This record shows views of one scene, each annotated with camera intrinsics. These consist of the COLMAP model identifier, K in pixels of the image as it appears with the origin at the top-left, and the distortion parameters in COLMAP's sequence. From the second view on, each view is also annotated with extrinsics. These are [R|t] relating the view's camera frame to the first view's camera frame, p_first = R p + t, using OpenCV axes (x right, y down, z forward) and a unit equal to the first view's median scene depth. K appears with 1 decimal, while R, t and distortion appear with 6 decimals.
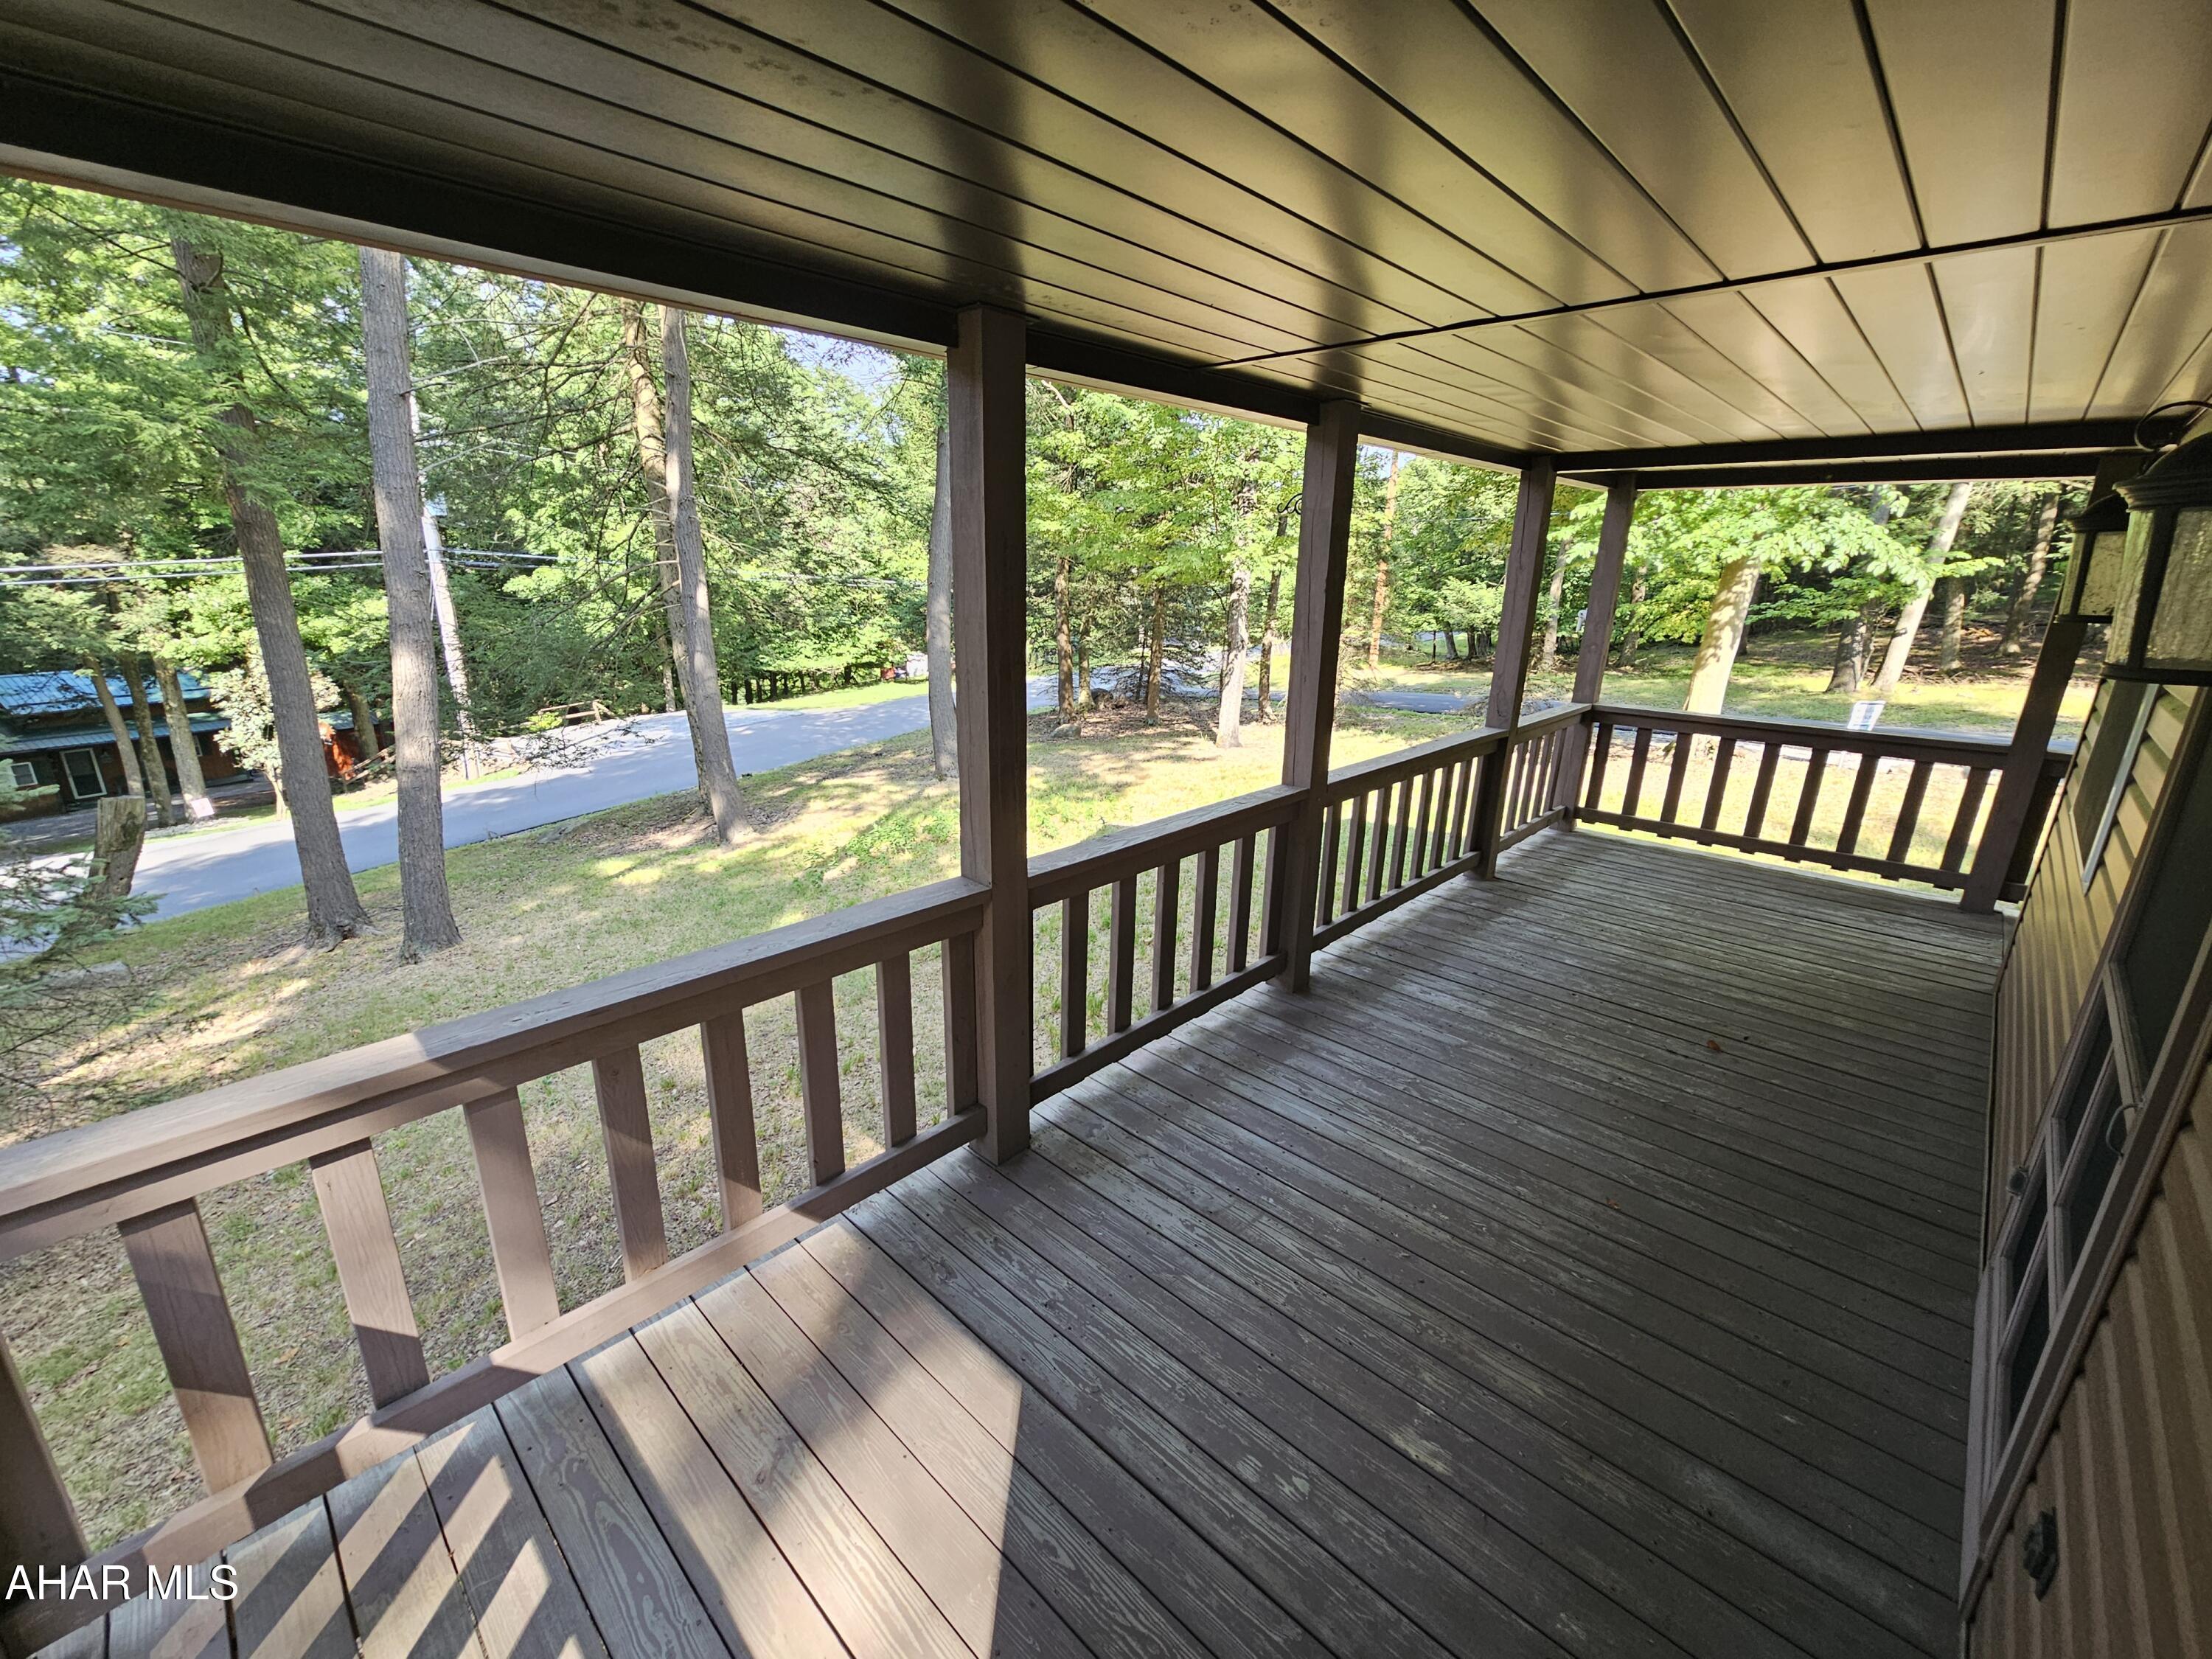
lens RADIAL K [[906.7, 0, 1101.8], [0, 906.7, 838.8], [0, 0, 1]] dist [-0.002248, 0.000075]
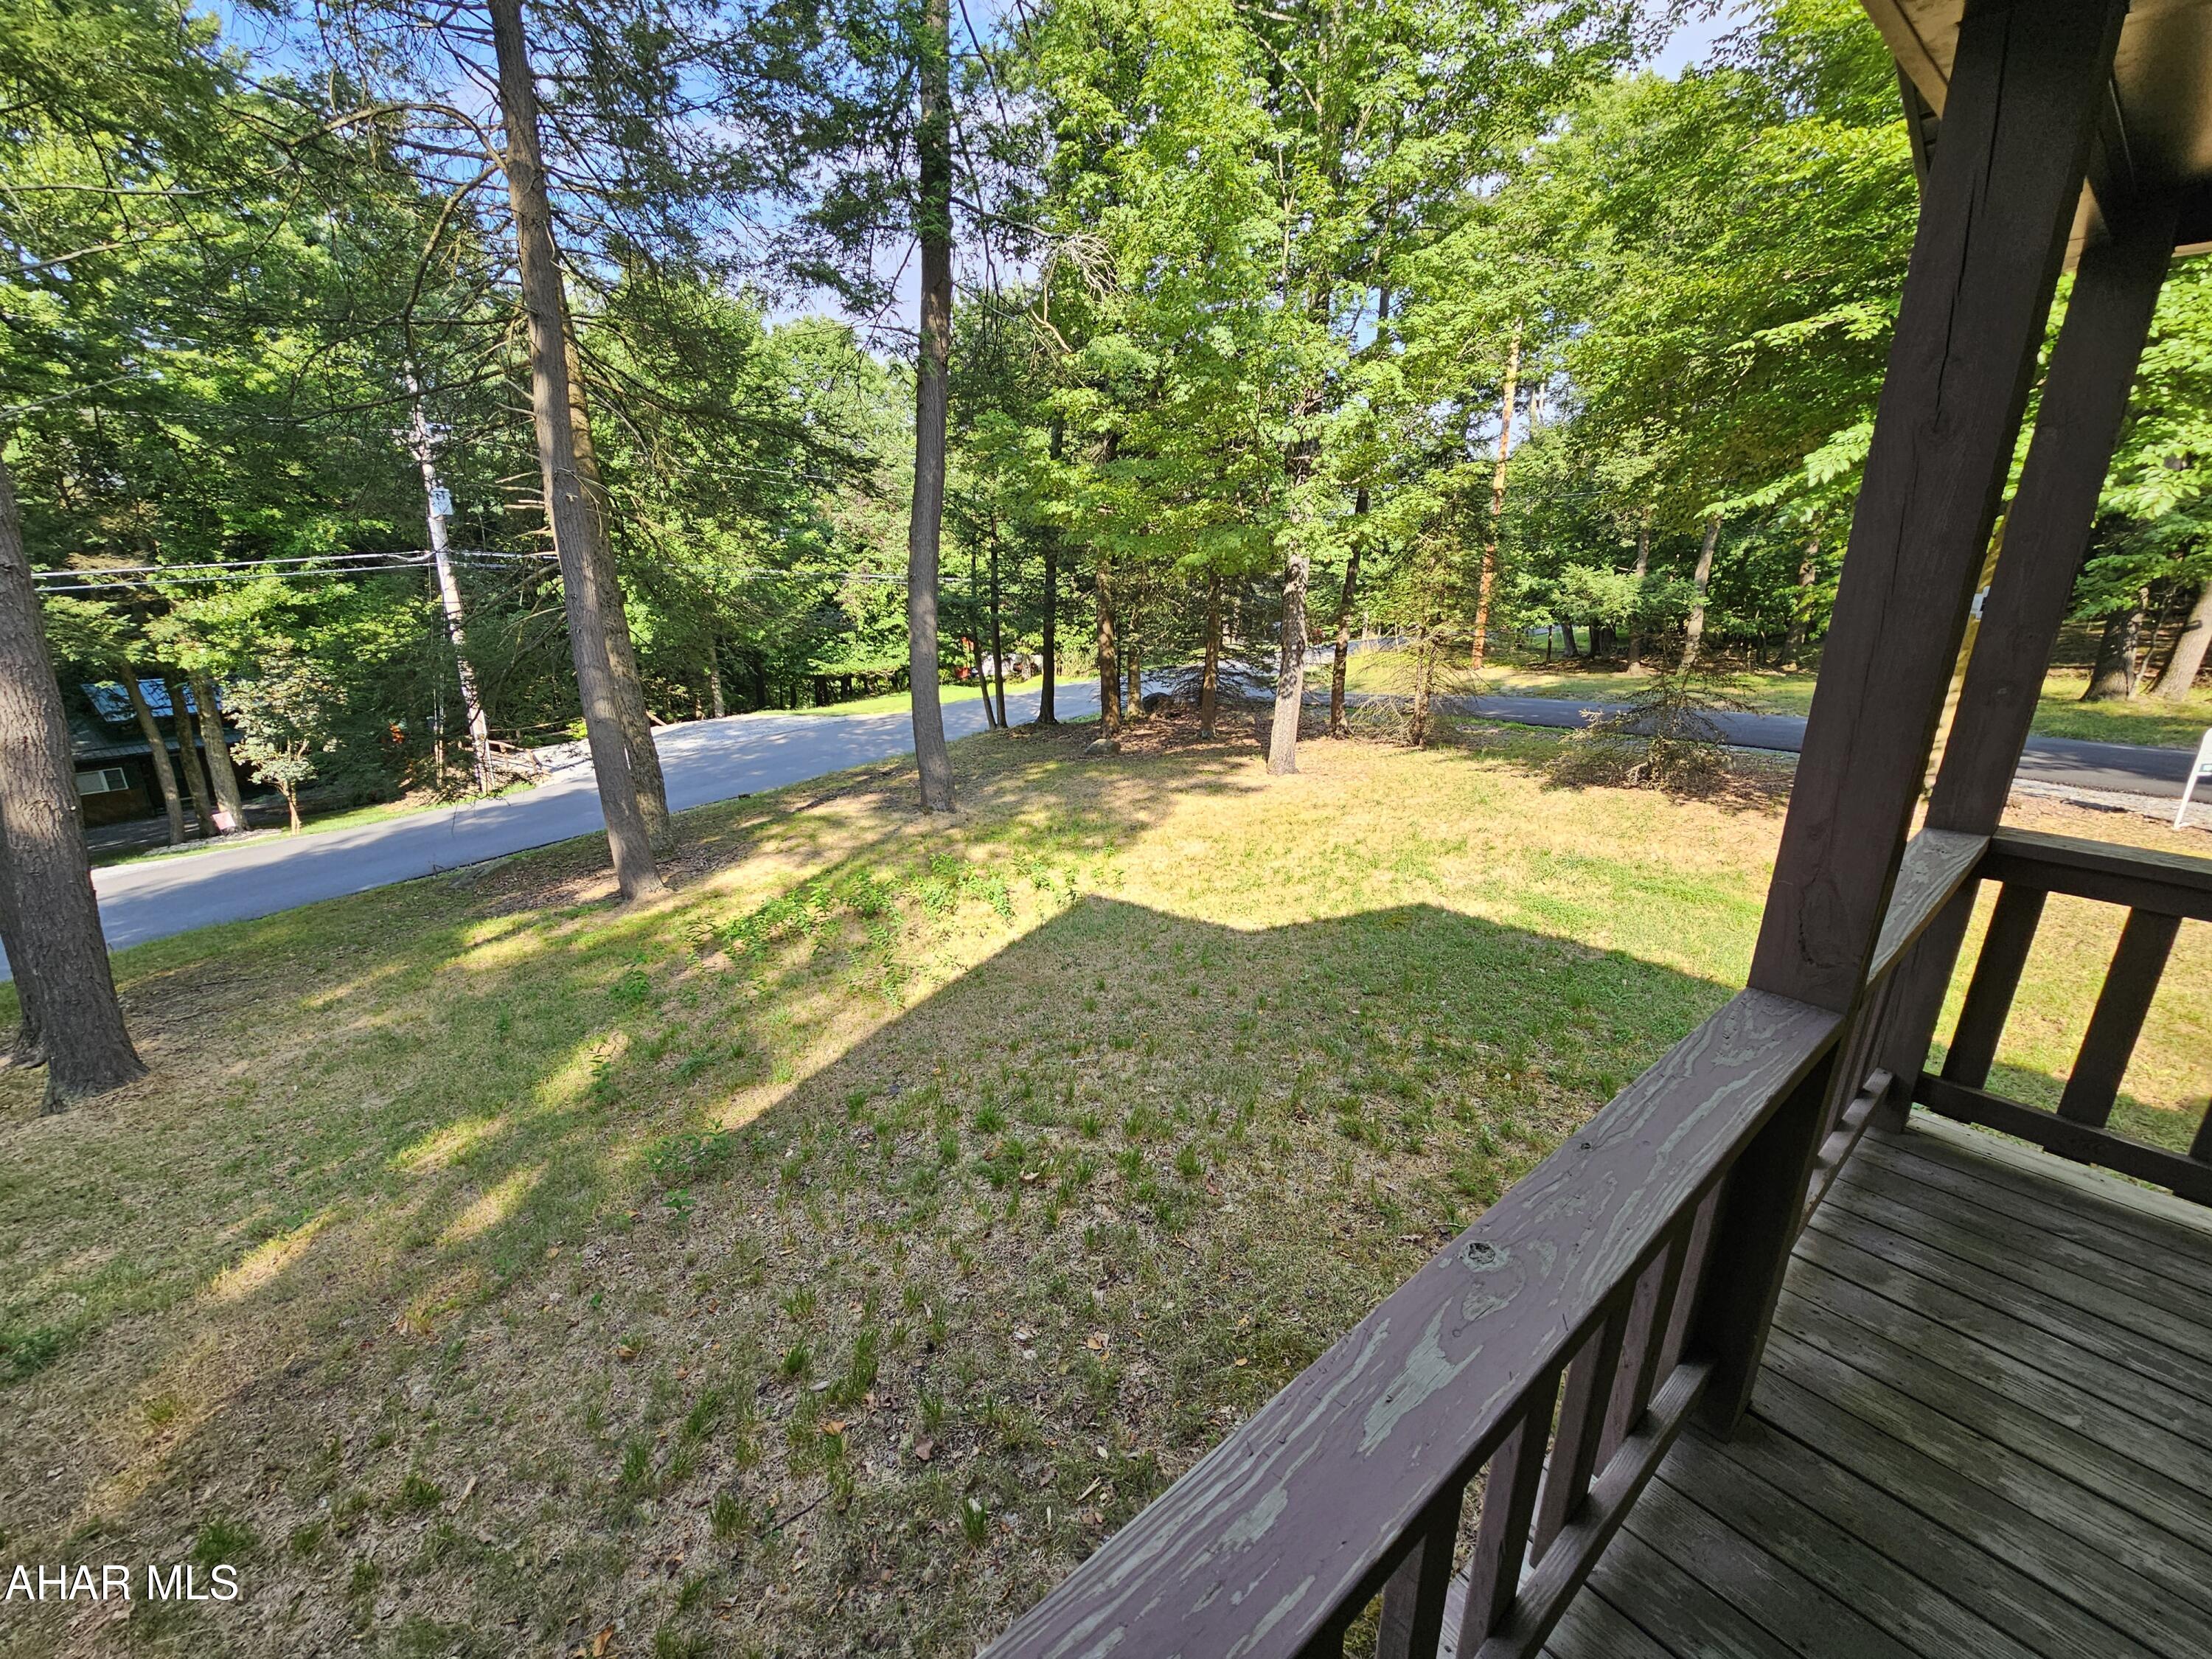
lens RADIAL K [[906.7, 0, 1103.0], [0, 906.7, 819.3], [0, 0, 1]] dist [-0.002248, 0.000075]
pose [[0.994399, 0.010947, -0.105118, 0.061784], [-0.012663, 0.999797, -0.015671, -0.043105], [0.104925, 0.016914, 0.994336, 0.171184]]
